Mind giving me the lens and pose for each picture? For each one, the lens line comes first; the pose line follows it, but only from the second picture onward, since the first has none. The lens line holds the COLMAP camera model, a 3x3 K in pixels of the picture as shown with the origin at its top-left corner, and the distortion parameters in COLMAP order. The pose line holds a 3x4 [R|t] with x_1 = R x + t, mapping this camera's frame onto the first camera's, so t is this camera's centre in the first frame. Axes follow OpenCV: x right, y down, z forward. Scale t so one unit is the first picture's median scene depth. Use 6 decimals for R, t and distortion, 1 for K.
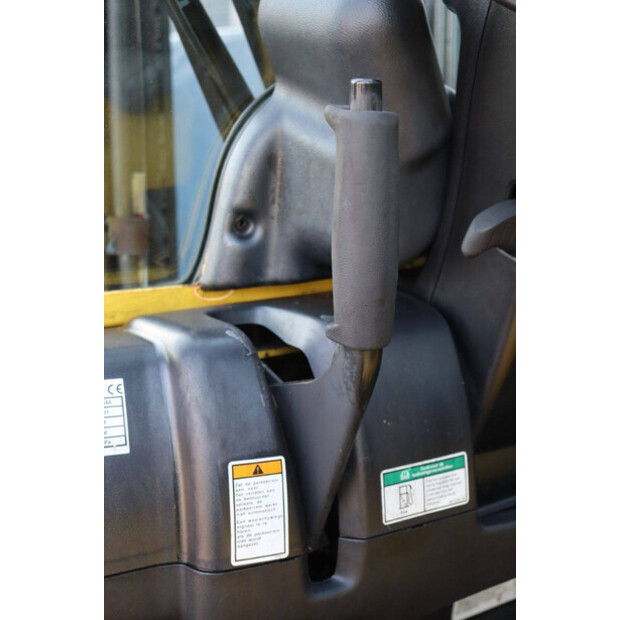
lens RADIAL K [[947.0, 0, 309.5], [0, 947.0, 311.7], [0, 0, 1]] dist [0.137633, 0.000000]
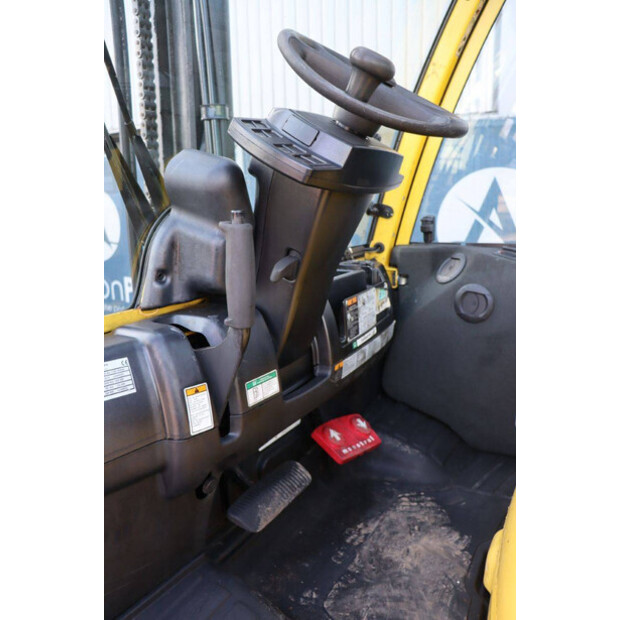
lens RADIAL K [[507.5, 0, 309.8], [0, 507.5, 309.8], [0, 0, 1]] dist [-0.081641, 0.008455]
pose [[0.923162, -0.111260, 0.367957, -0.199200], [0.108130, 0.993708, 0.029184, -0.018885], [-0.368889, 0.012846, 0.929385, -0.144089]]
